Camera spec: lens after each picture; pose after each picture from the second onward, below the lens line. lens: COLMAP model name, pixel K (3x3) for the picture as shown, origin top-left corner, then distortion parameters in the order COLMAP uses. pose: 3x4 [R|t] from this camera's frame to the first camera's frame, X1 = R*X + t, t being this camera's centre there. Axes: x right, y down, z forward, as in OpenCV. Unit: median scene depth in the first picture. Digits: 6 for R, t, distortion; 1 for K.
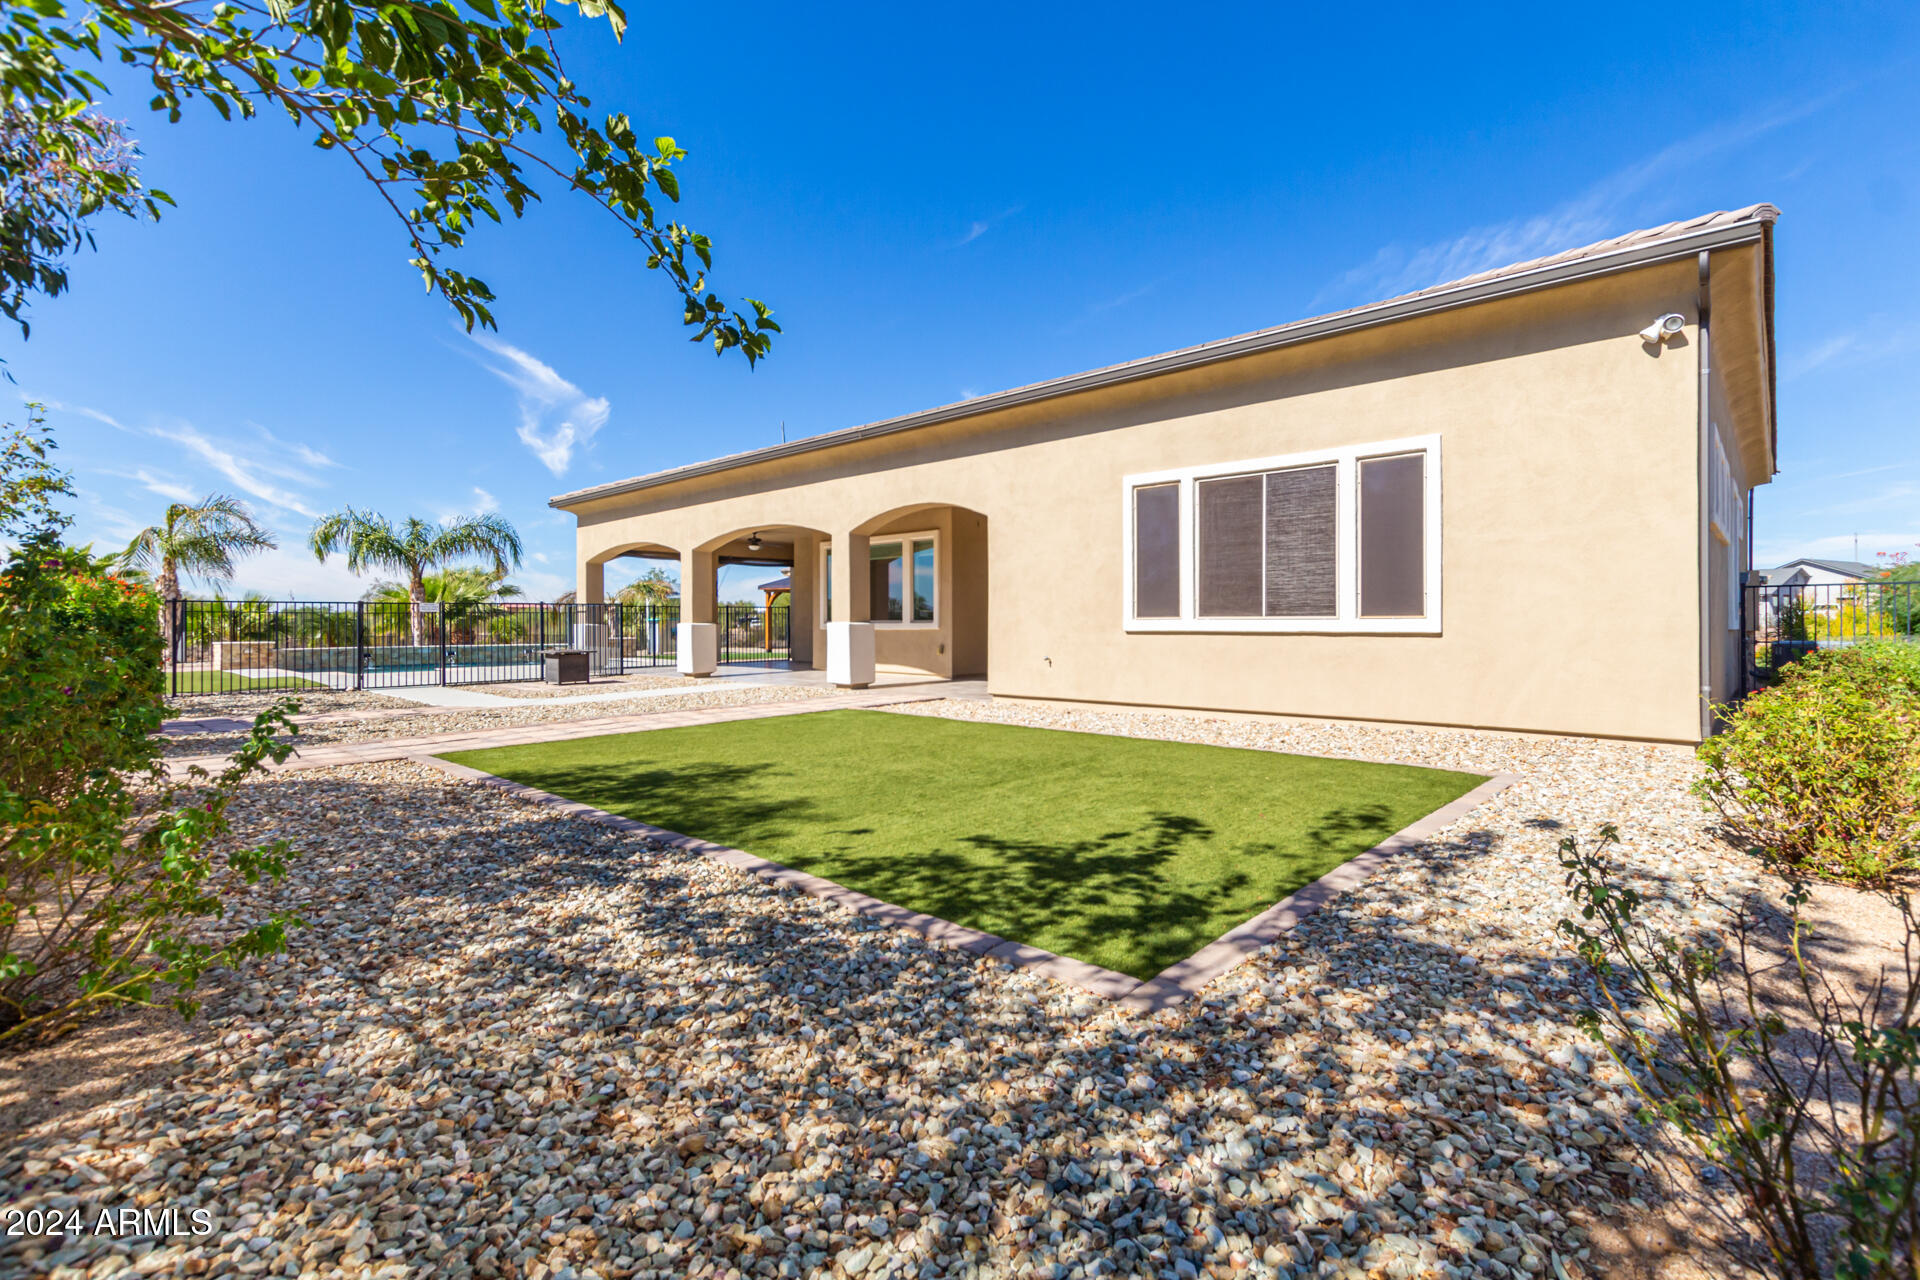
lens RADIAL K [[886.3, 0, 955.9], [0, 886.3, 625.8], [0, 0, 1]] dist [0.006112, -0.002892]
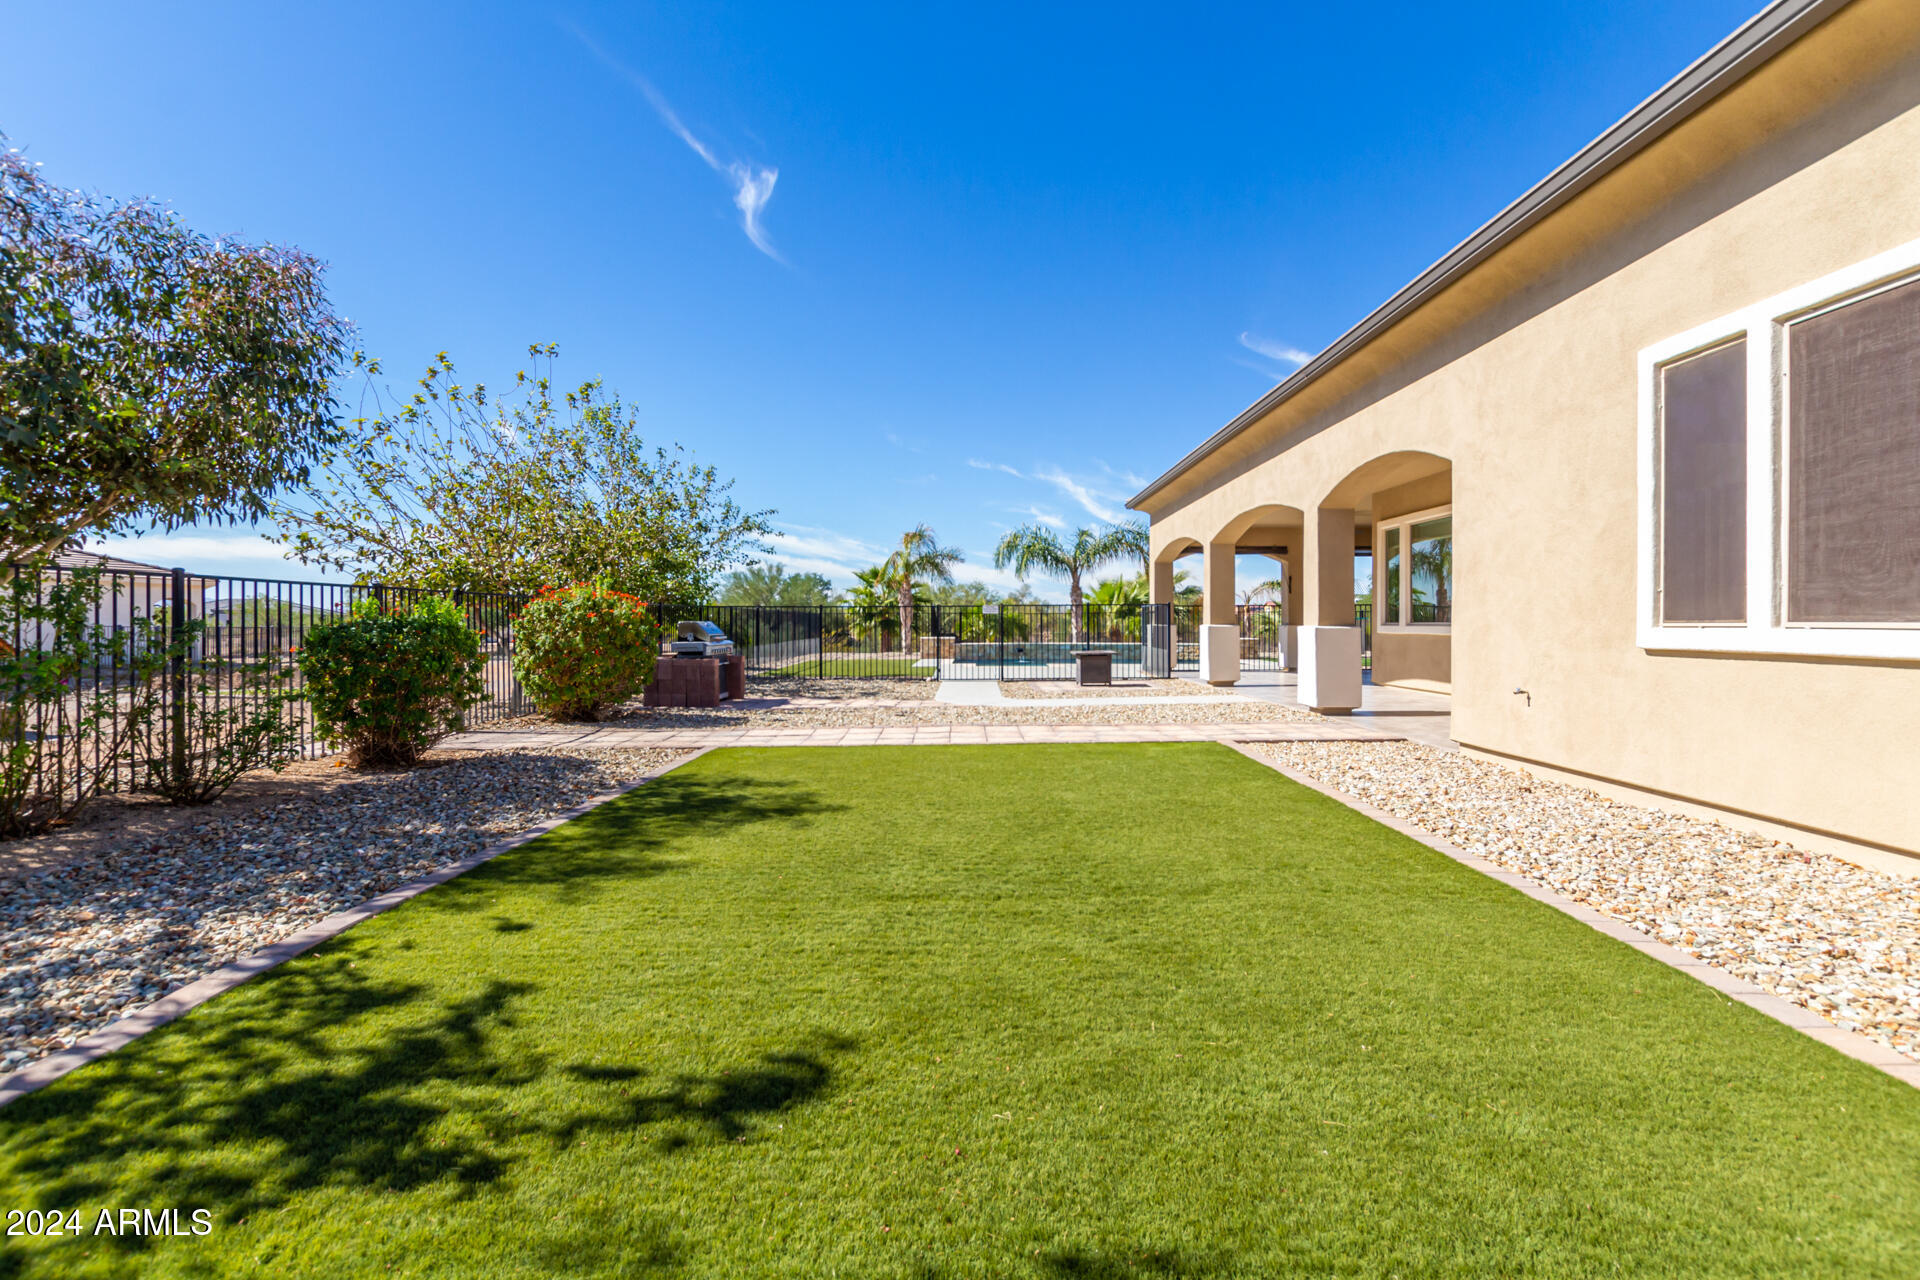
lens RADIAL K [[886.3, 0, 950.9], [0, 886.3, 636.8], [0, 0, 1]] dist [0.006112, -0.002892]
pose [[0.667372, 0.014301, -0.744587, 0.270262], [-0.001974, 0.999846, 0.017434, -0.008270], [0.744722, -0.010165, 0.667298, 0.307900]]
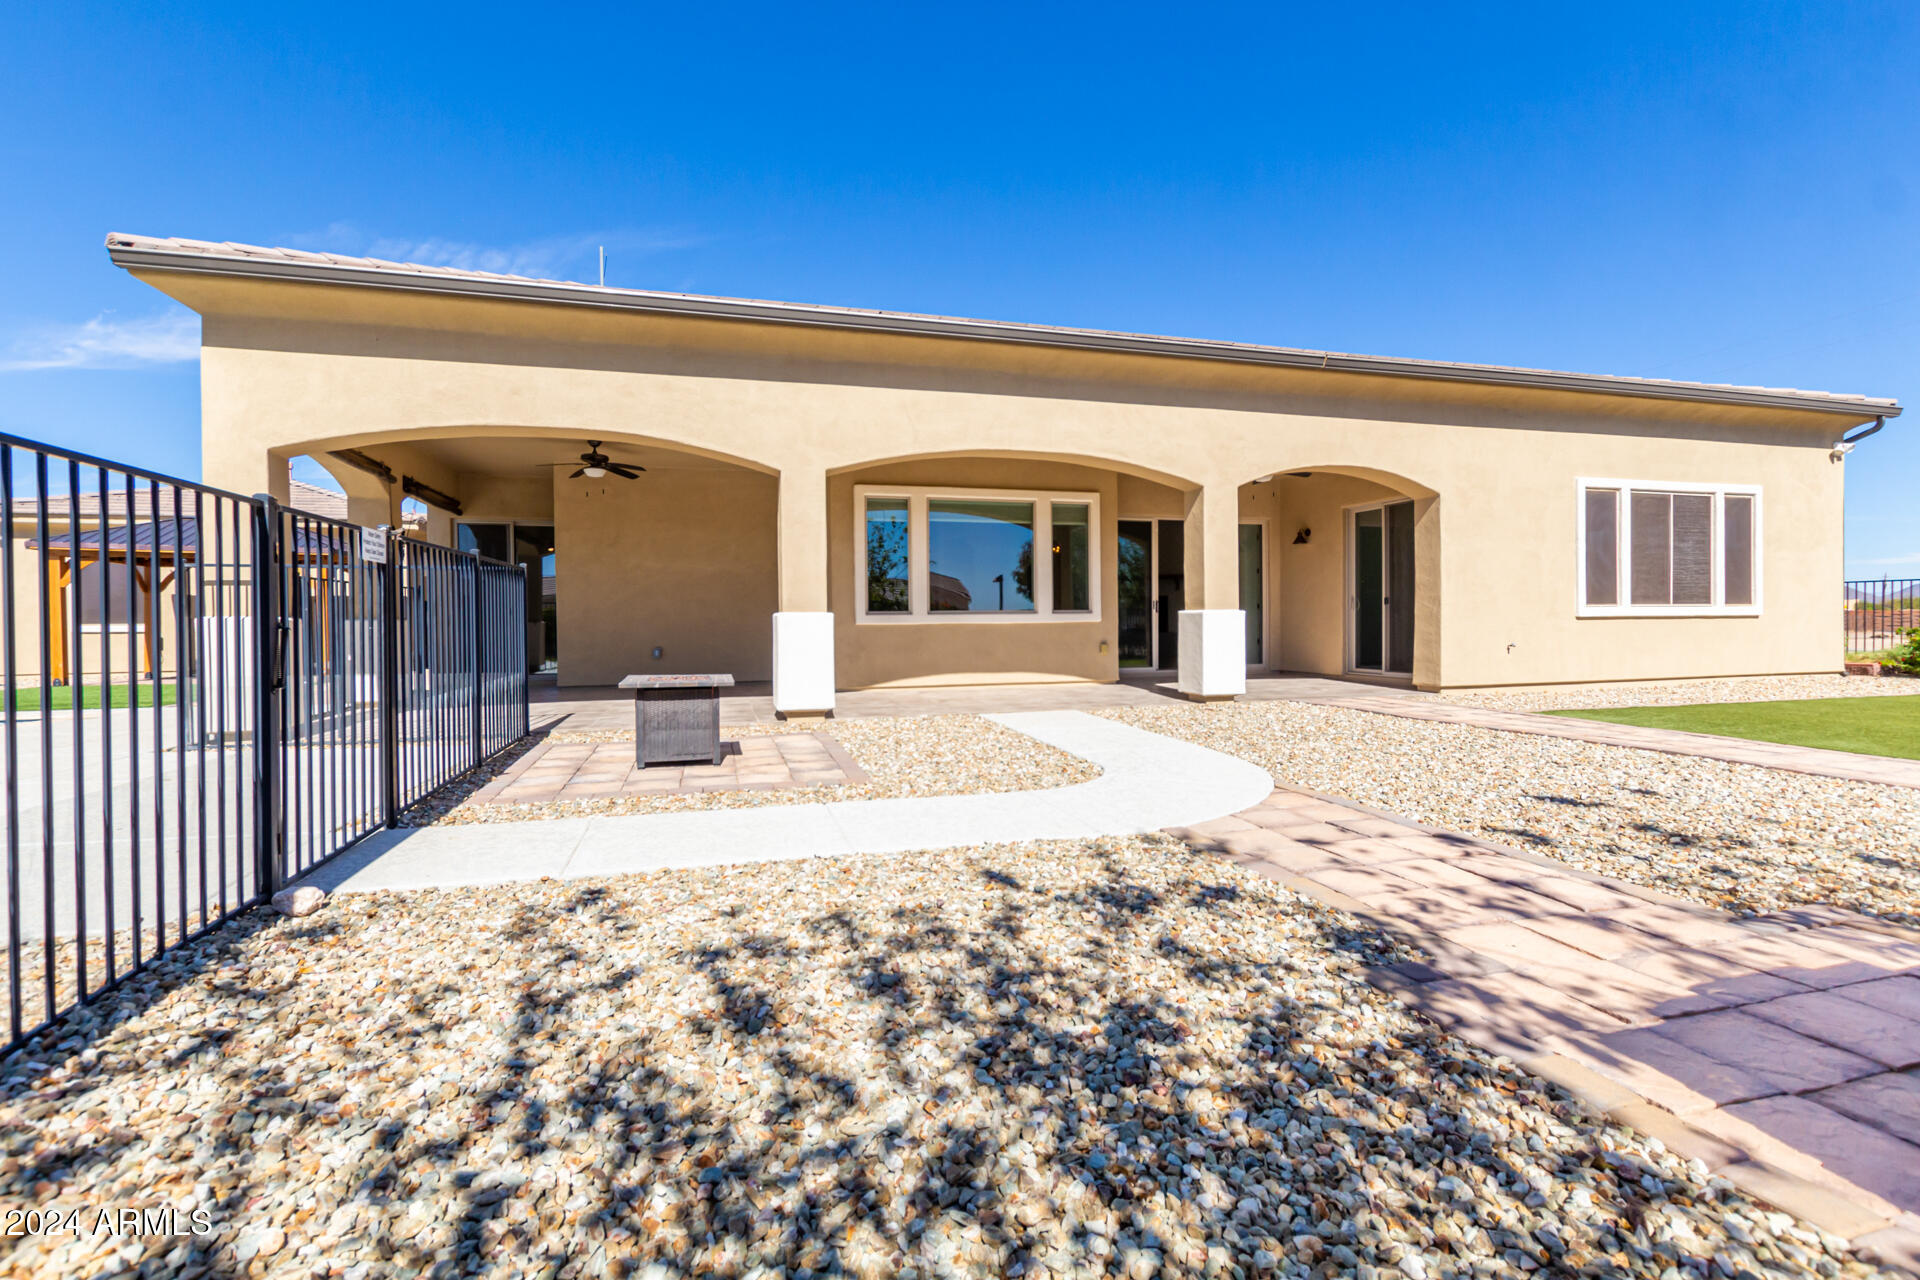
lens RADIAL K [[886.3, 0, 1019.2], [0, 886.3, 613.3], [0, 0, 1]] dist [0.006112, -0.002892]
pose [[0.490698, 0.004601, 0.871318, -0.971869], [0.012016, 0.999855, -0.012047, 0.005324], [-0.871247, 0.016382, 0.490571, 0.931668]]
